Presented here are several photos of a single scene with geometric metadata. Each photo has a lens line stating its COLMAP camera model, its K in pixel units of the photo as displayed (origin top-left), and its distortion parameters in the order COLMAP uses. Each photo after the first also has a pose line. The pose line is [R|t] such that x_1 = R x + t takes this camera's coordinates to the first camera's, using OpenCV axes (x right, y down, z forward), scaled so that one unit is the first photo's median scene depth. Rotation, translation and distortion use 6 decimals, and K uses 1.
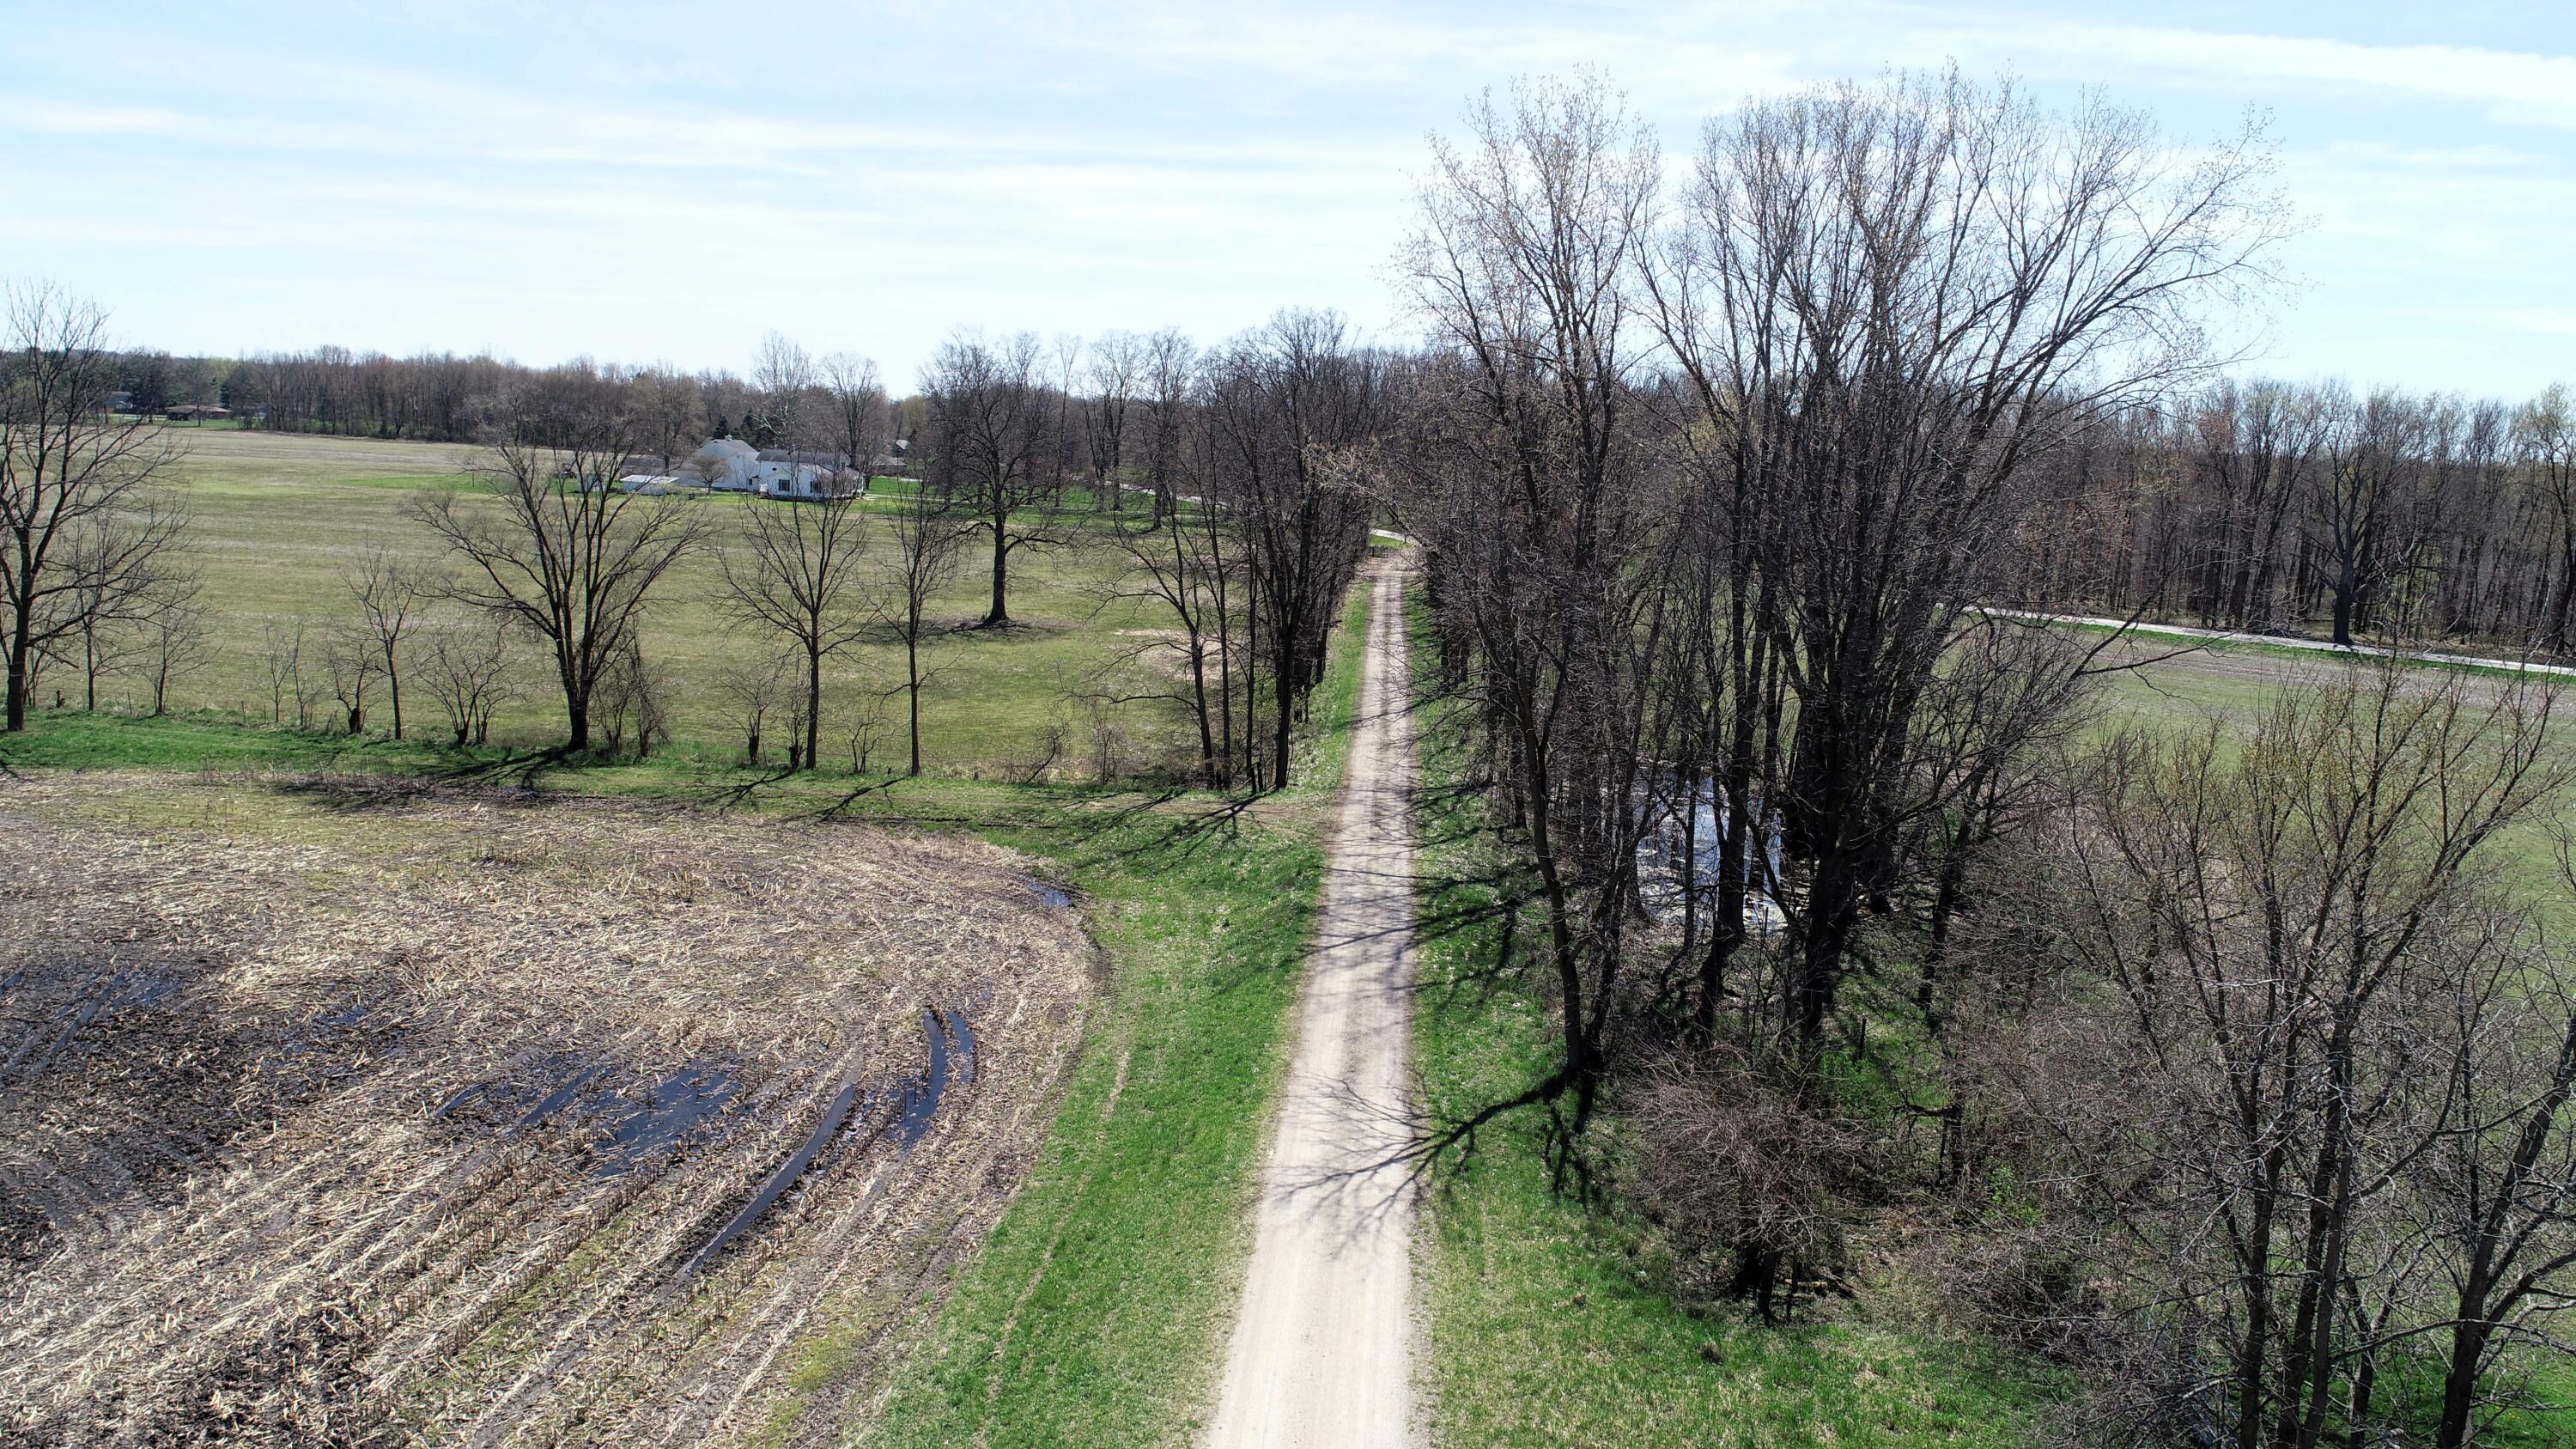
lens RADIAL K [[1725.3, 0, 1284.0], [0, 1725.3, 725.3], [0, 0, 1]] dist [-0.006846, 0.003542]
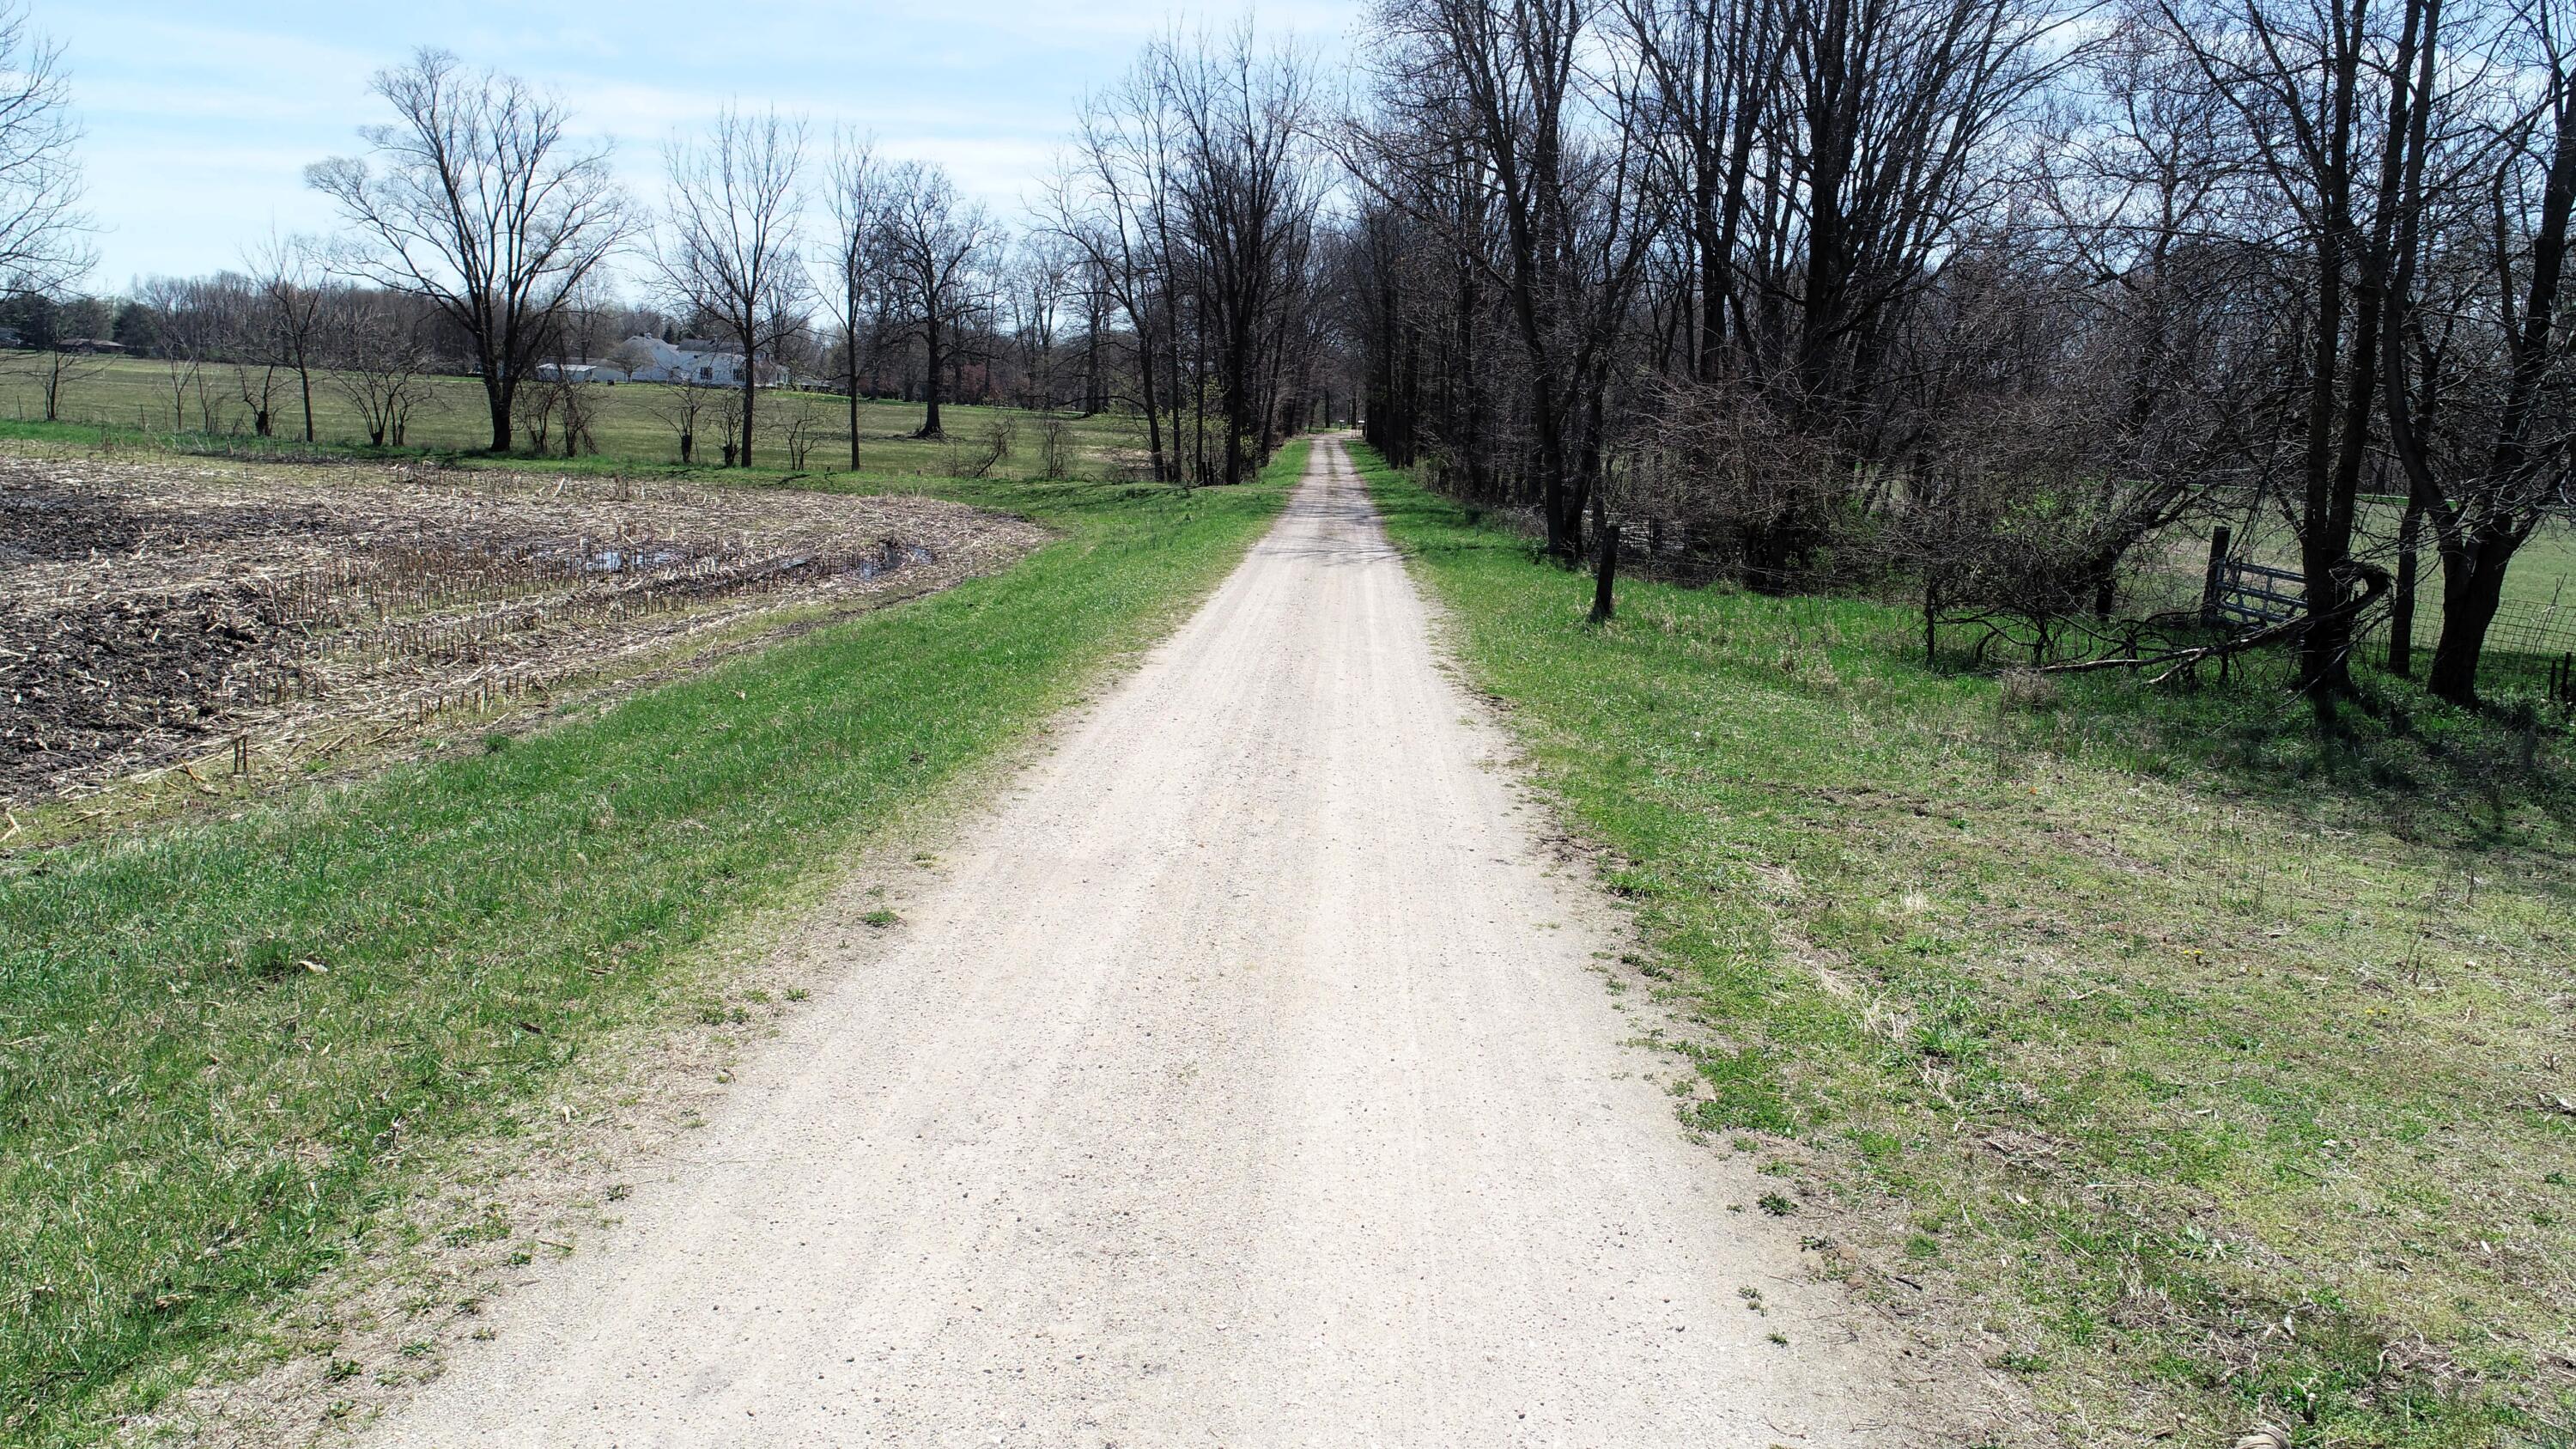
lens RADIAL K [[1725.3, 0, 1291.3], [0, 1725.3, 723.8], [0, 0, 1]] dist [-0.006846, 0.003542]
pose [[0.998880, -0.011317, 0.045942, -0.014782], [0.011368, 0.999935, -0.000845, 0.172189], [-0.045929, 0.001366, 0.998944, 0.019017]]
